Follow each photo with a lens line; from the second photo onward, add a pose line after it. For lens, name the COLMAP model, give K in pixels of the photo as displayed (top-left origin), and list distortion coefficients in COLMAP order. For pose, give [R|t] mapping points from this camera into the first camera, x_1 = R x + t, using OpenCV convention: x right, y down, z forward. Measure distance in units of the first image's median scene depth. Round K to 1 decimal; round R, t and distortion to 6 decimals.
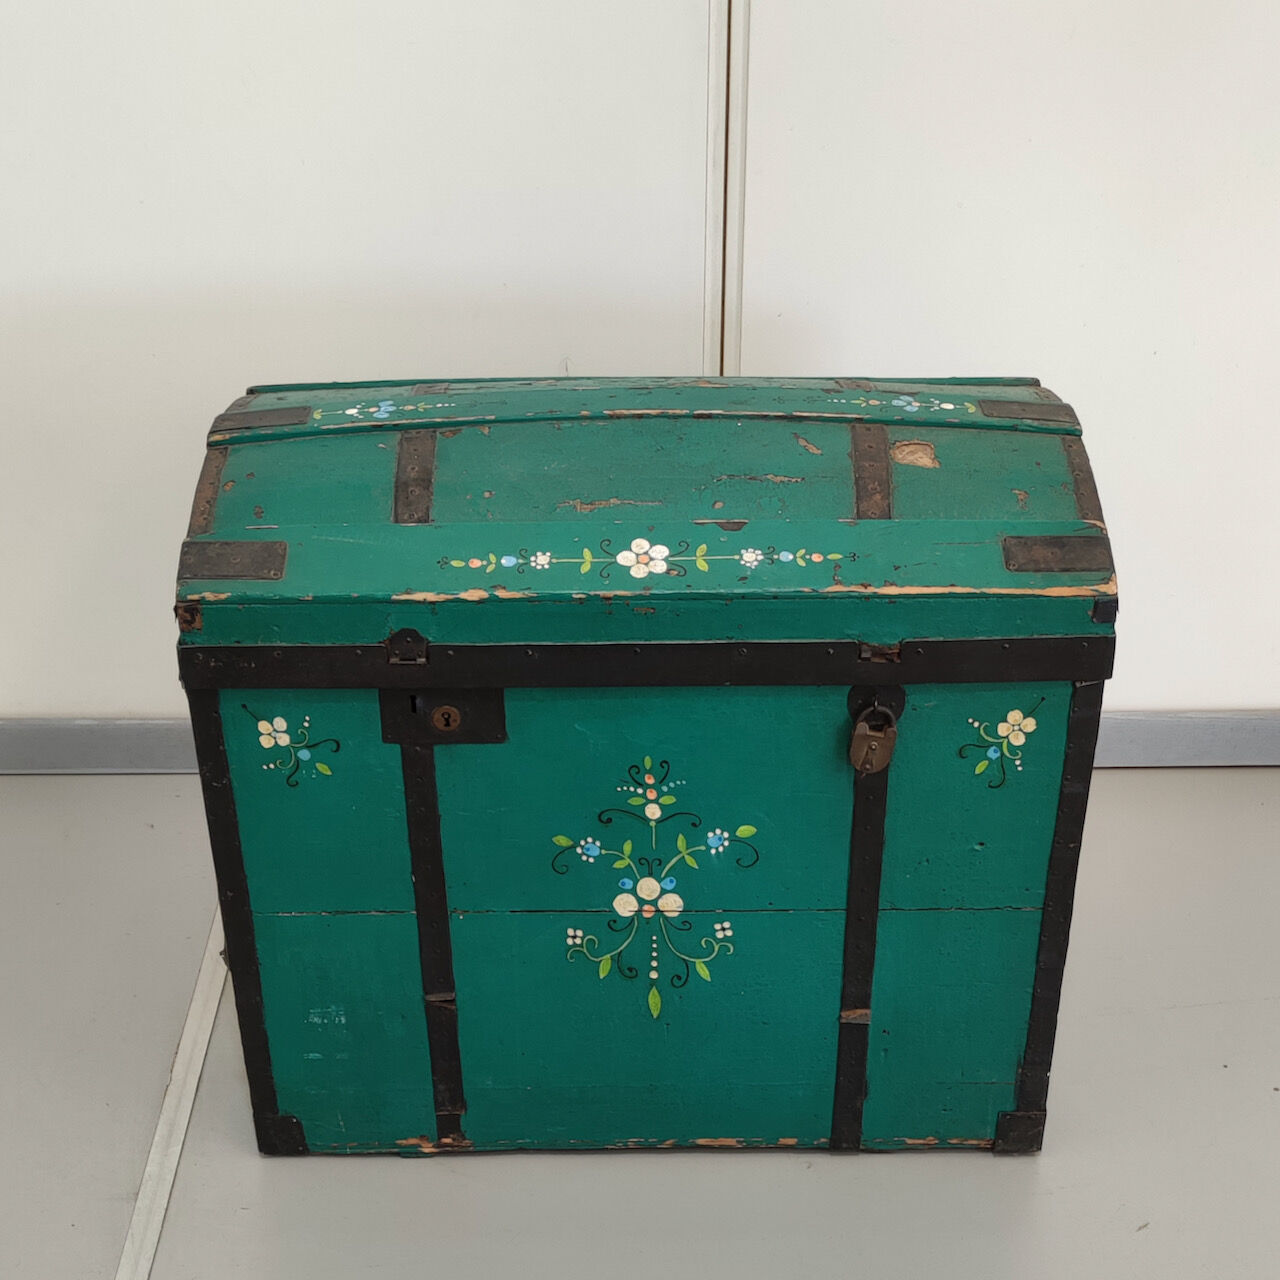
lens RADIAL K [[1119.0, 0, 645.7], [0, 1119.0, 643.9], [0, 0, 1]] dist [-0.003839, 0.012863]
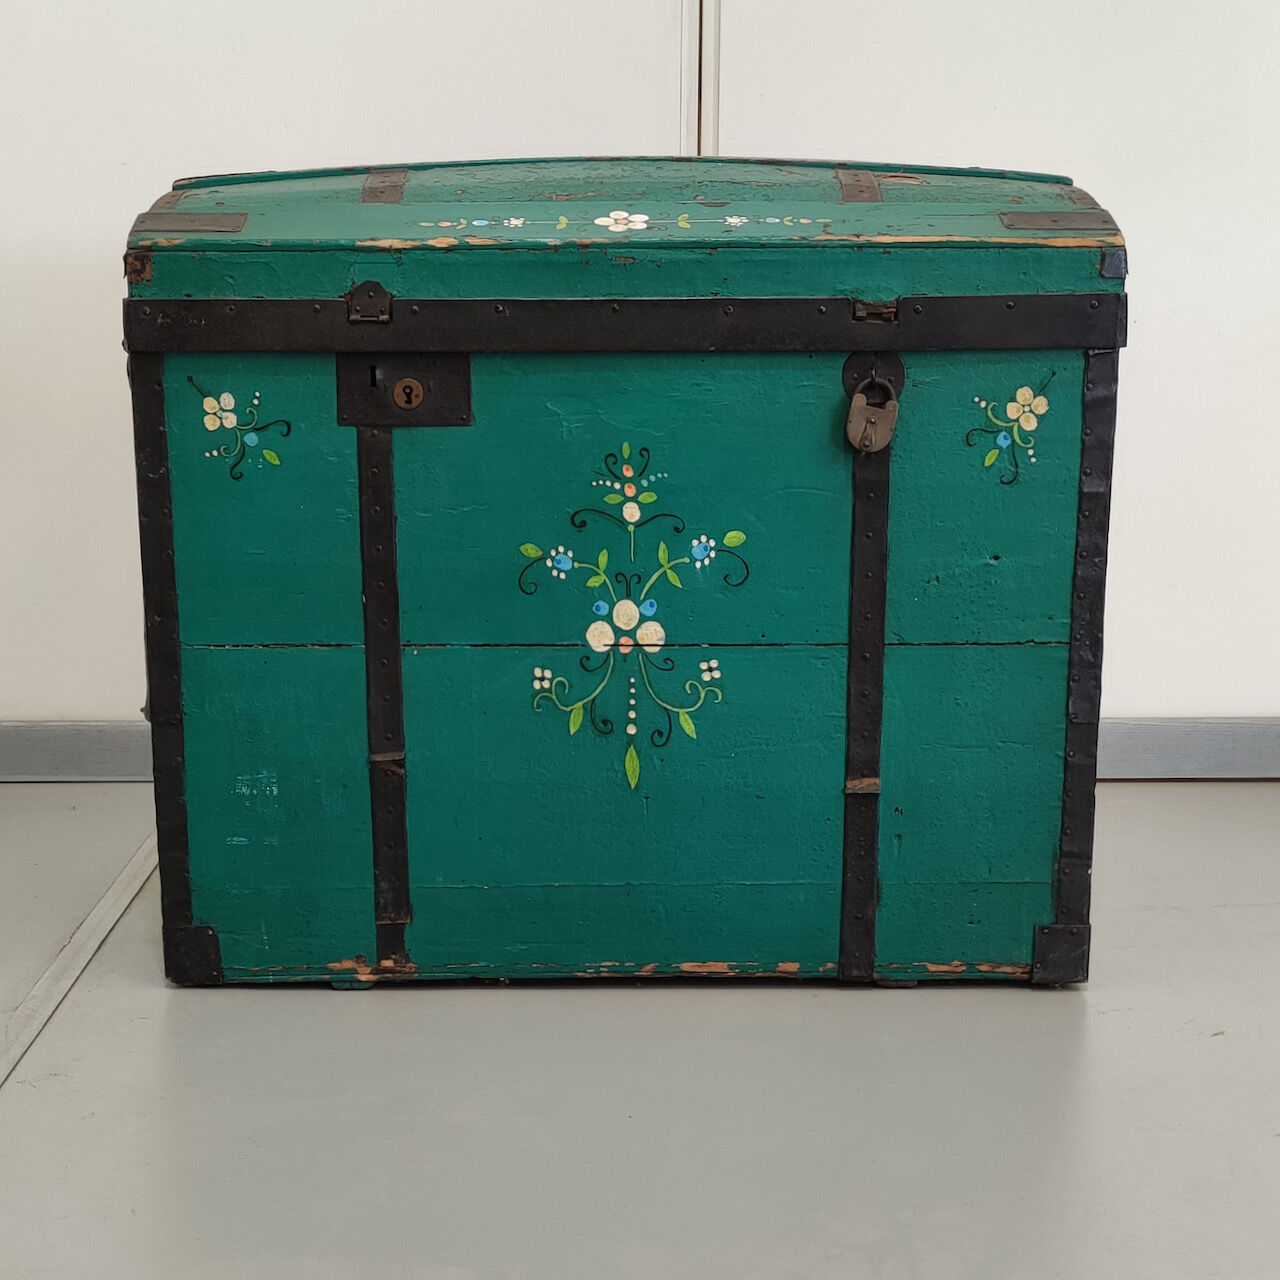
lens RADIAL K [[1119.0, 0, 634.1], [0, 1119.0, 637.8], [0, 0, 1]] dist [-0.003839, 0.012863]
pose [[0.999970, 0.007305, -0.002536, 0.011491], [-0.007675, 0.977786, -0.209465, 0.430506], [0.000950, 0.209478, 0.977813, 0.132356]]
